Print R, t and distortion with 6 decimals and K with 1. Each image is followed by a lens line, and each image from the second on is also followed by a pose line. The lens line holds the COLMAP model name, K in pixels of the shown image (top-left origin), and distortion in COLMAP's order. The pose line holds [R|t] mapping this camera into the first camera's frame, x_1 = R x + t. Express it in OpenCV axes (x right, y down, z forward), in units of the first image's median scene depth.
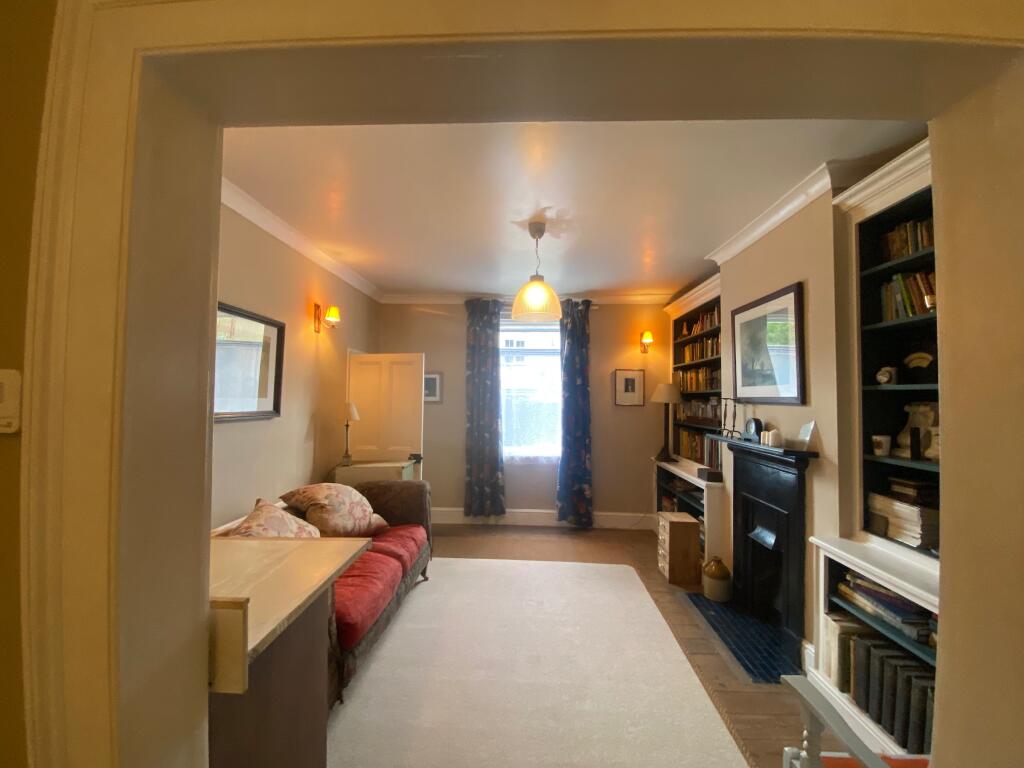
lens RADIAL K [[414.9, 0, 509.3], [0, 414.9, 382.8], [0, 0, 1]] dist [0.042559, -0.032026]
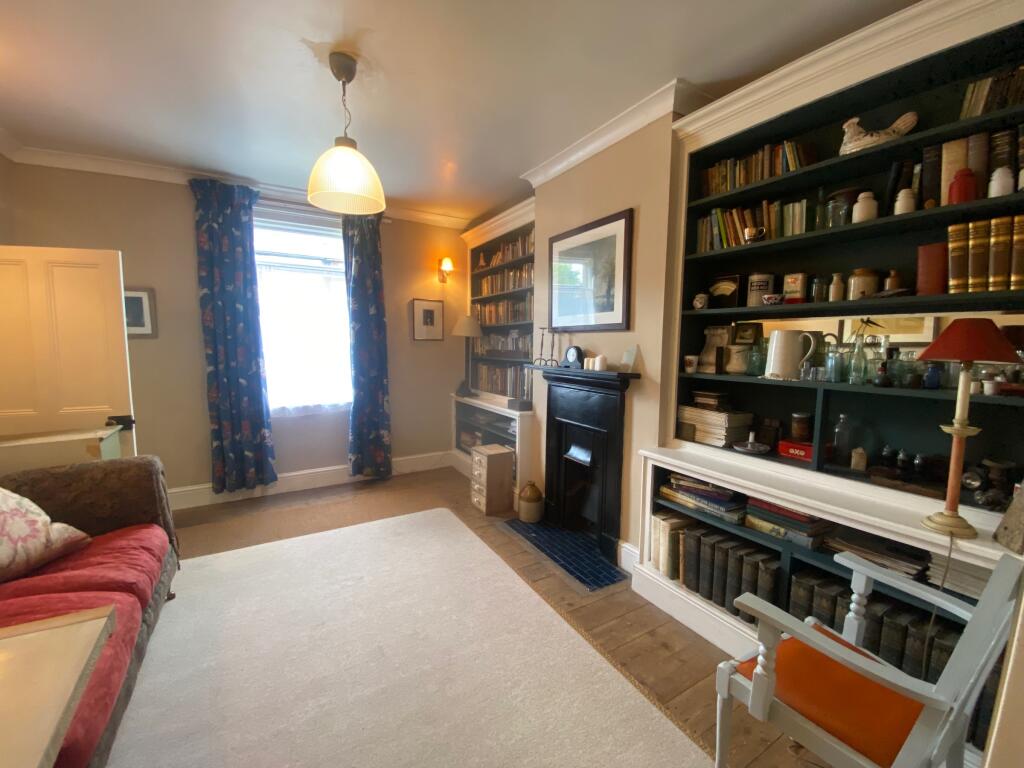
lens RADIAL K [[414.9, 0, 509.3], [0, 414.9, 382.8], [0, 0, 1]] dist [0.042559, -0.032026]
pose [[0.835380, -0.057327, 0.546675, -0.104634], [-0.017414, 0.991287, 0.130562, 0.040381], [-0.549397, -0.118589, 0.827103, 0.219933]]
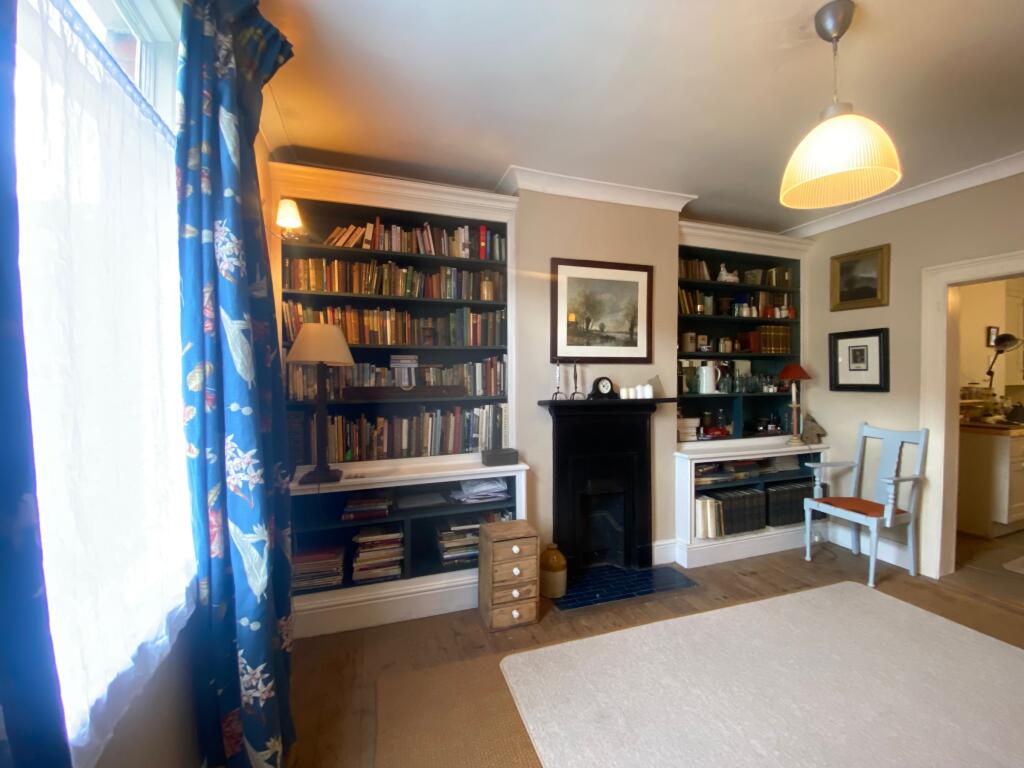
lens RADIAL K [[414.9, 0, 509.3], [0, 414.9, 382.8], [0, 0, 1]] dist [0.042559, -0.032026]
pose [[-0.359274, -0.028711, 0.932790, -0.265615], [-0.033550, 0.999278, 0.017836, 0.080793], [-0.932629, -0.024887, -0.359978, 1.465735]]
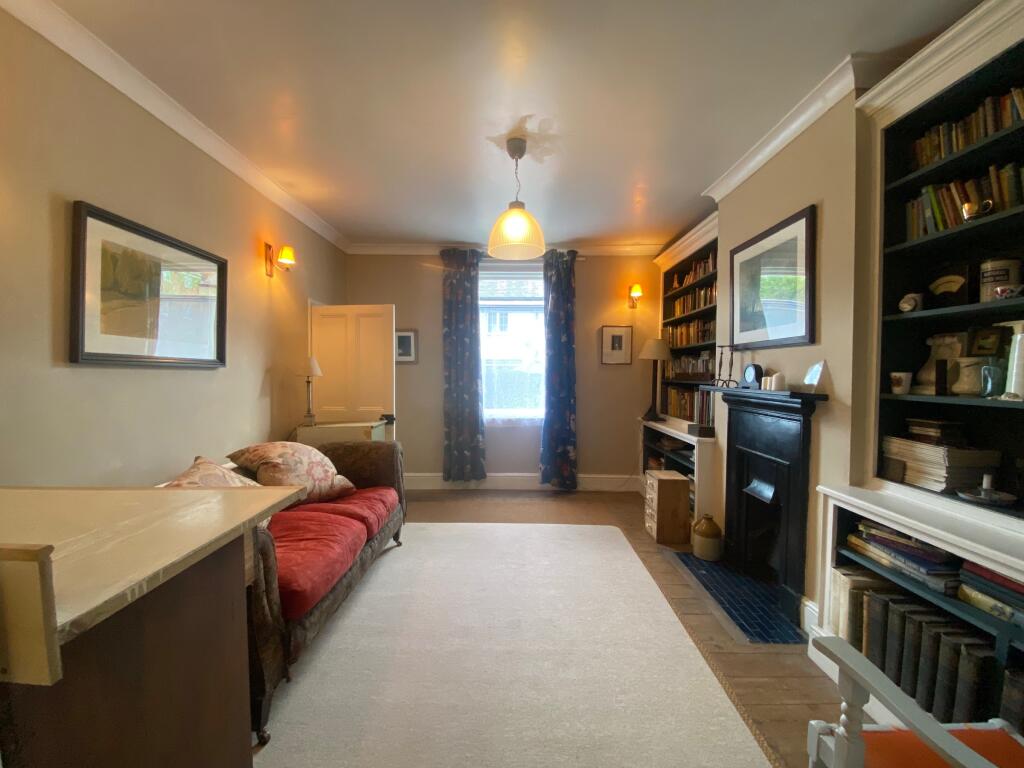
lens RADIAL K [[414.9, 0, 509.3], [0, 414.9, 382.8], [0, 0, 1]] dist [0.042559, -0.032026]
pose [[0.999283, -0.006930, 0.037216, 0.014594], [0.004673, 0.998162, 0.060415, 0.061742], [-0.037567, -0.060198, 0.997479, 0.096232]]
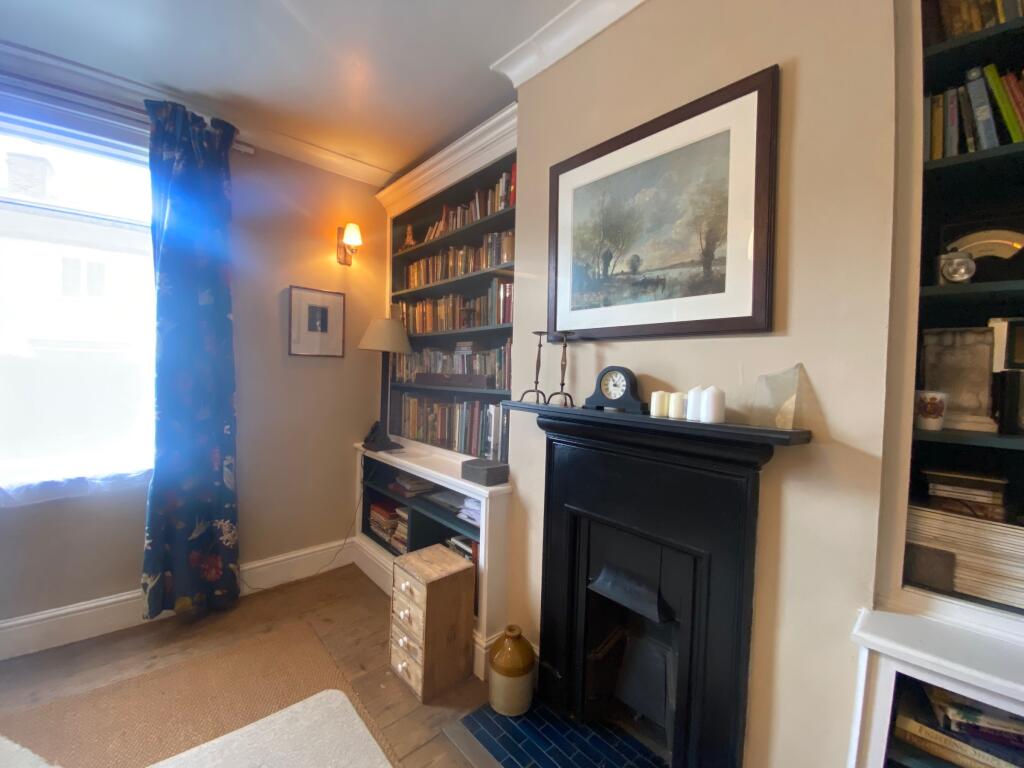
lens RADIAL K [[412.4, 0, 510.7], [0, 412.4, 384.1], [0, 0, 1]] dist [0.019912, -0.020318]
pose [[0.704023, -0.019145, 0.709919, 0.126527], [-0.039303, 0.997054, 0.065865, 0.071745], [-0.709089, -0.074273, 0.701196, 0.687308]]
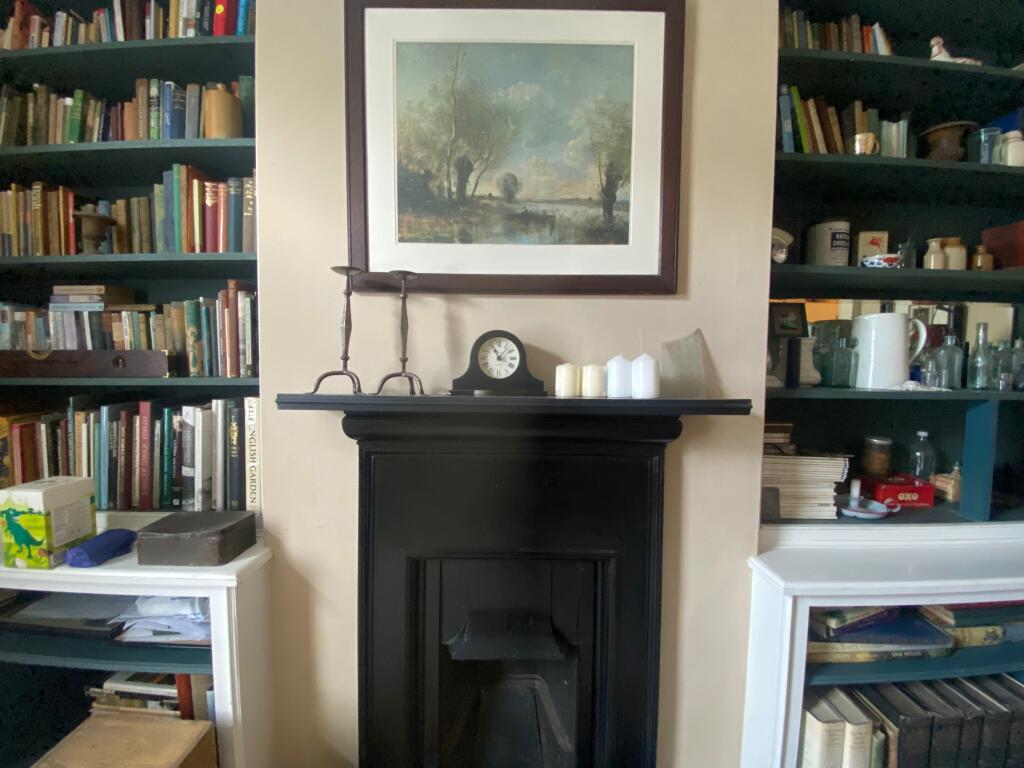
lens RADIAL K [[412.4, 0, 510.7], [0, 412.4, 384.1], [0, 0, 1]] dist [0.019912, -0.020318]
pose [[-0.050963, -0.068519, 0.996347, 0.217508], [-0.044834, 0.996795, 0.066257, 0.096938], [-0.997694, -0.041294, -0.053872, 0.934291]]
